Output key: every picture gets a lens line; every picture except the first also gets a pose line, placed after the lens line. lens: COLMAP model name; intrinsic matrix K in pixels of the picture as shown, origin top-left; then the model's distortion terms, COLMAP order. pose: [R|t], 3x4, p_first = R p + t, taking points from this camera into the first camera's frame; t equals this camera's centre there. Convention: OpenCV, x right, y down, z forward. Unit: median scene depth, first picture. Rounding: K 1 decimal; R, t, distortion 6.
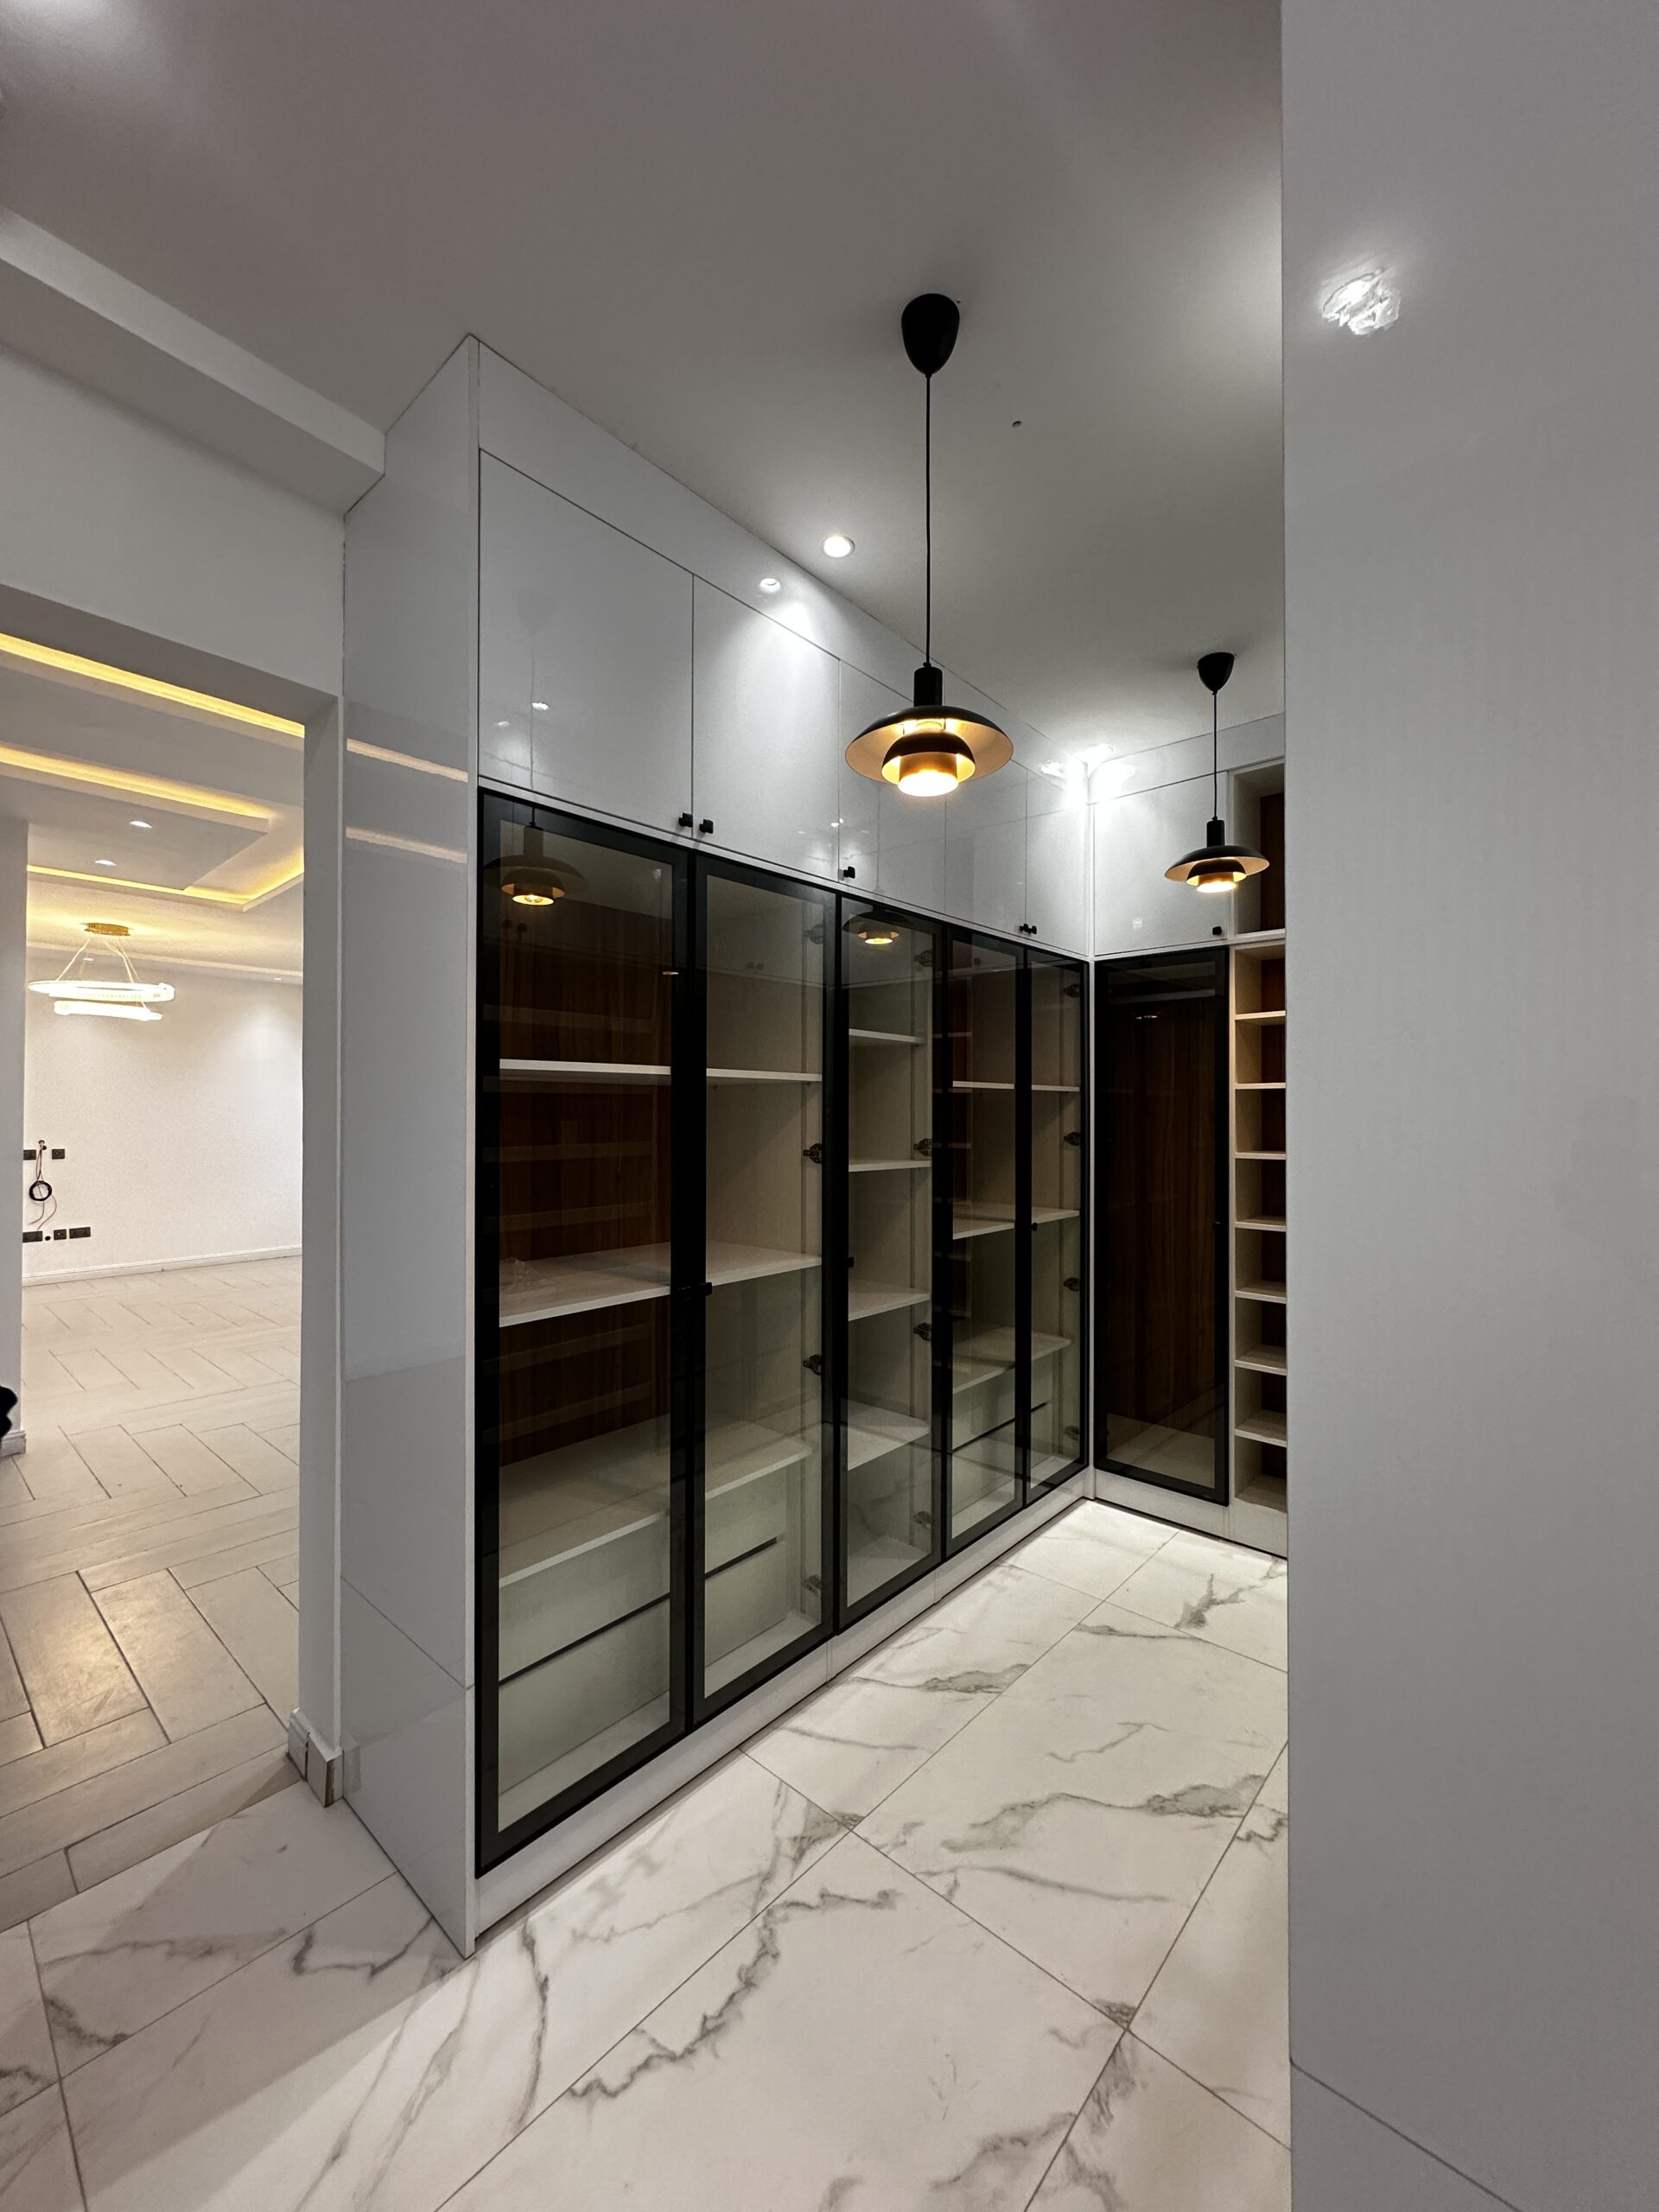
lens RADIAL K [[887.3, 0, 828.3], [0, 887.3, 1106.7], [0, 0, 1]] dist [-0.000882, 0.000972]
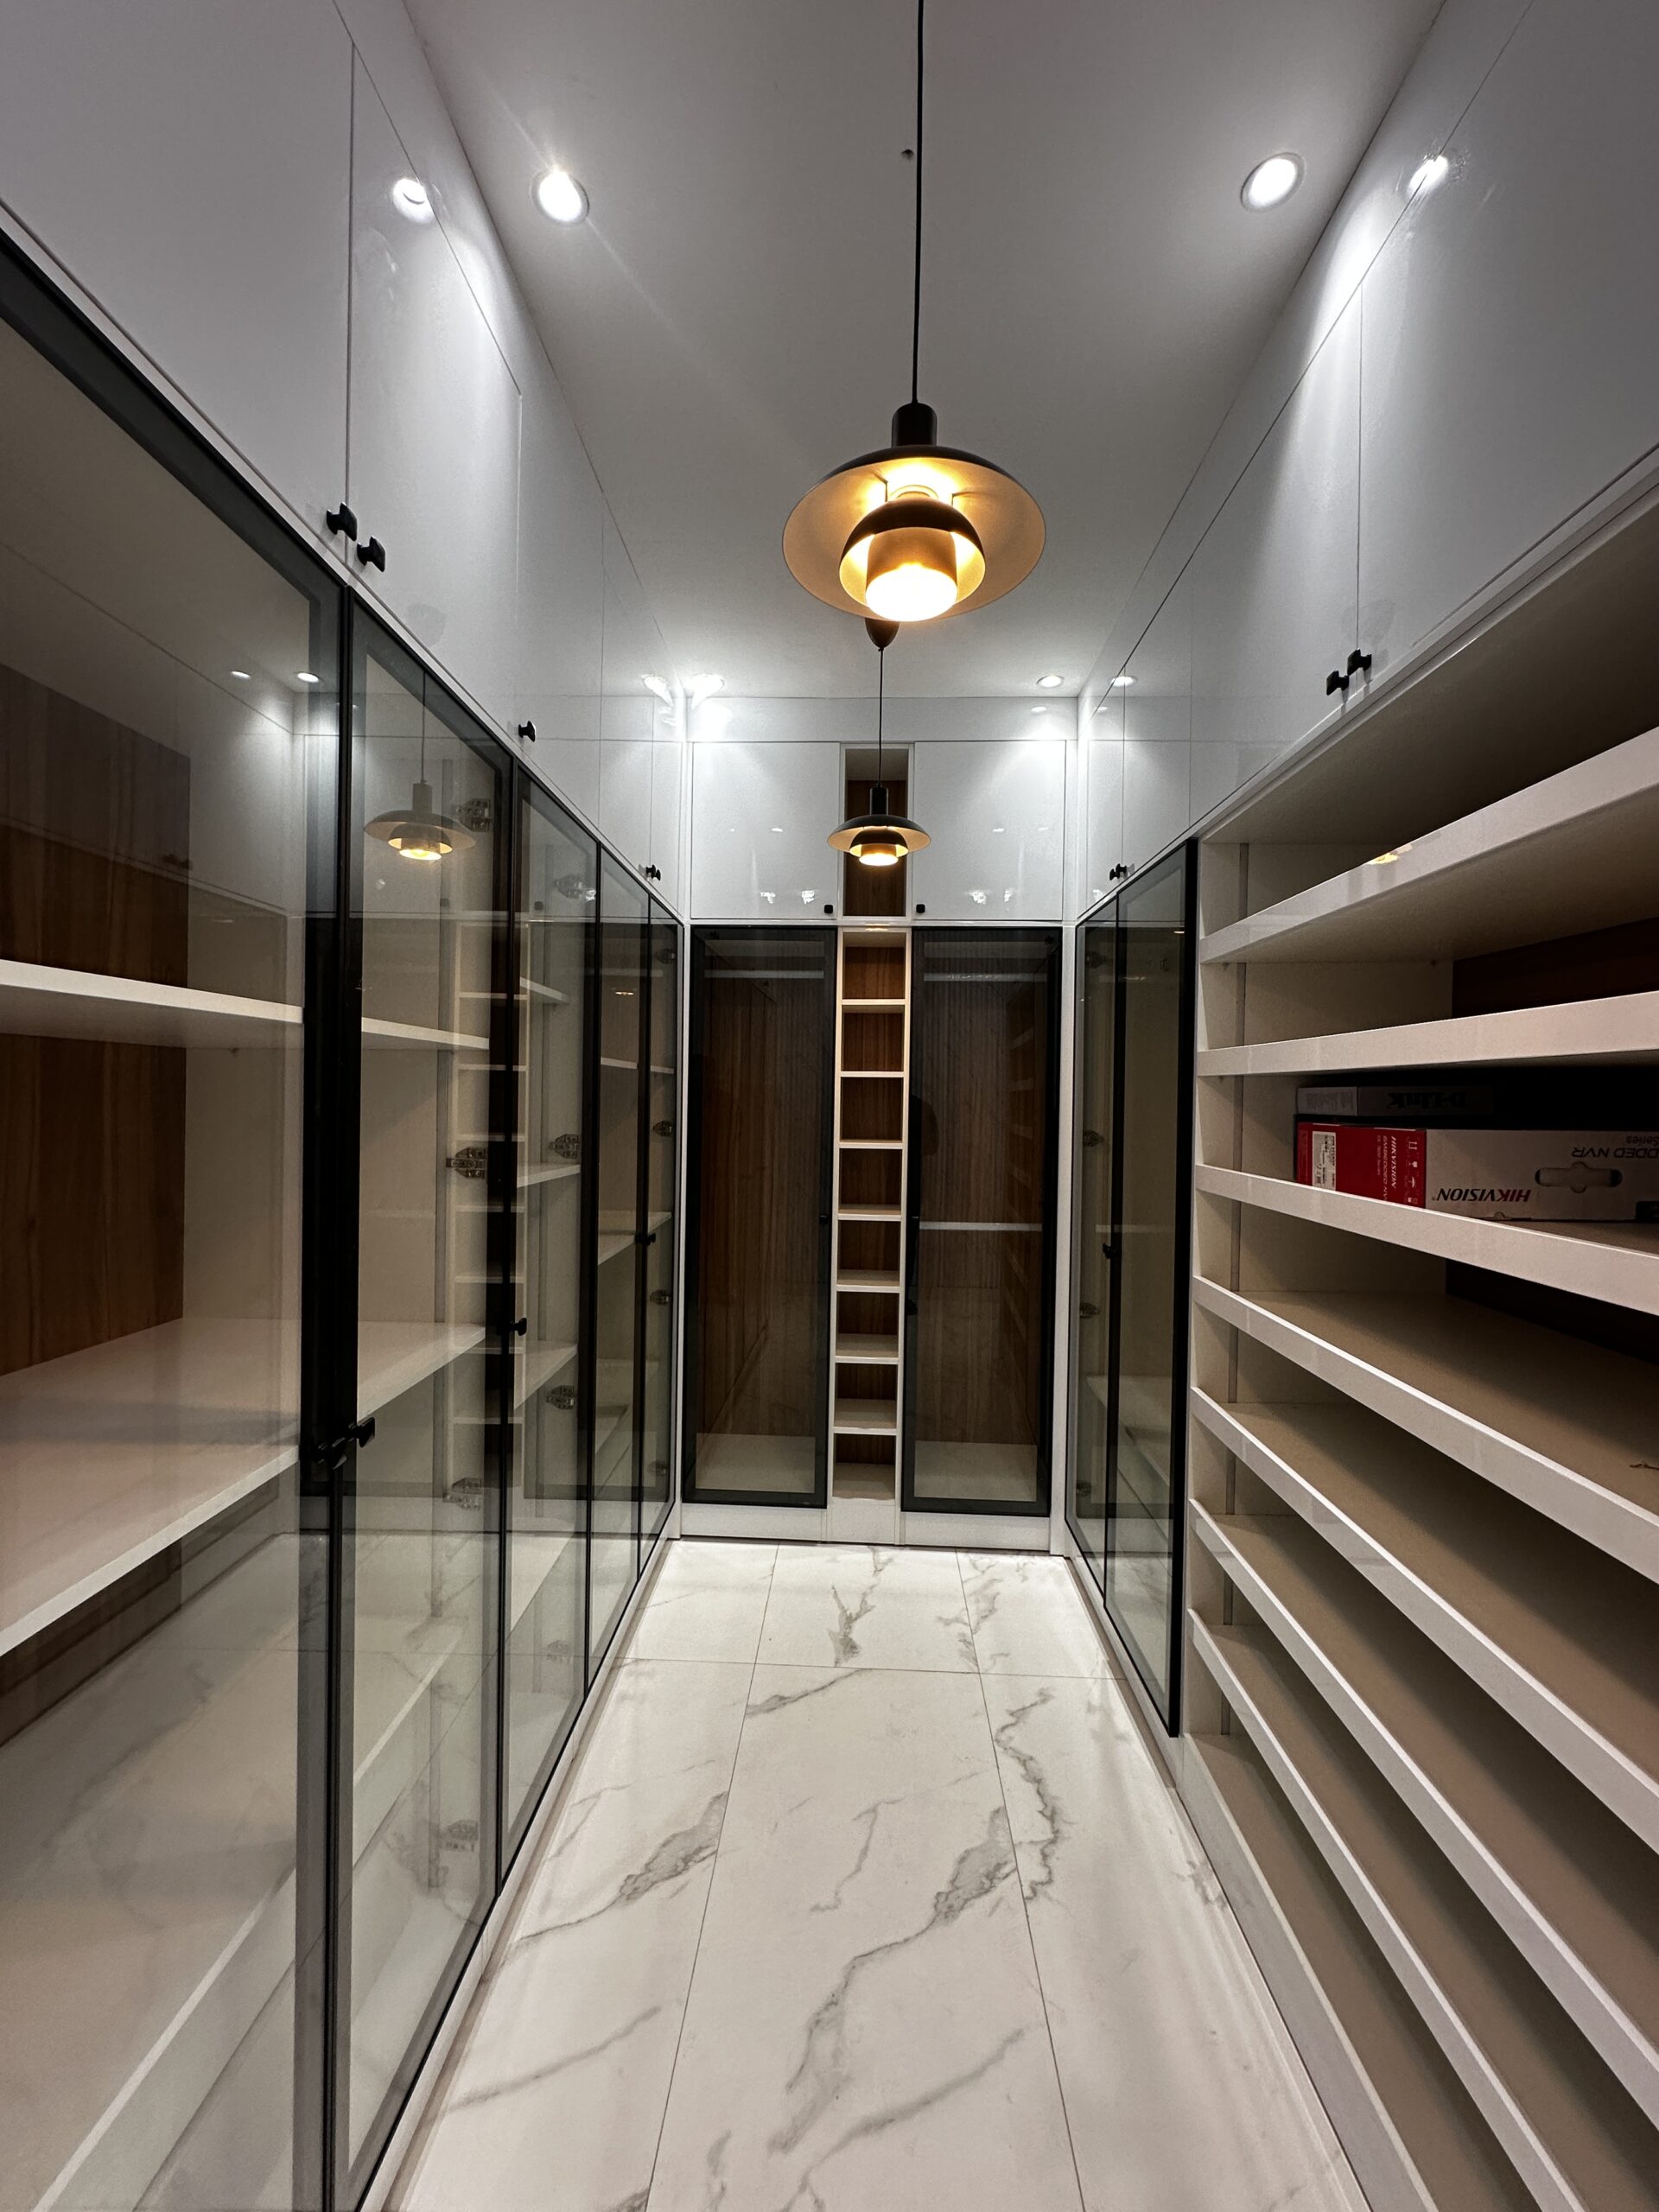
lens RADIAL K [[887.3, 0, 829.3], [0, 887.3, 1108.0], [0, 0, 1]] dist [-0.000882, 0.000972]
pose [[0.766946, 0.004203, 0.641698, -0.204441], [-0.020092, 0.999646, 0.017467, -0.002584], [-0.641397, -0.026289, 0.766759, 0.321990]]
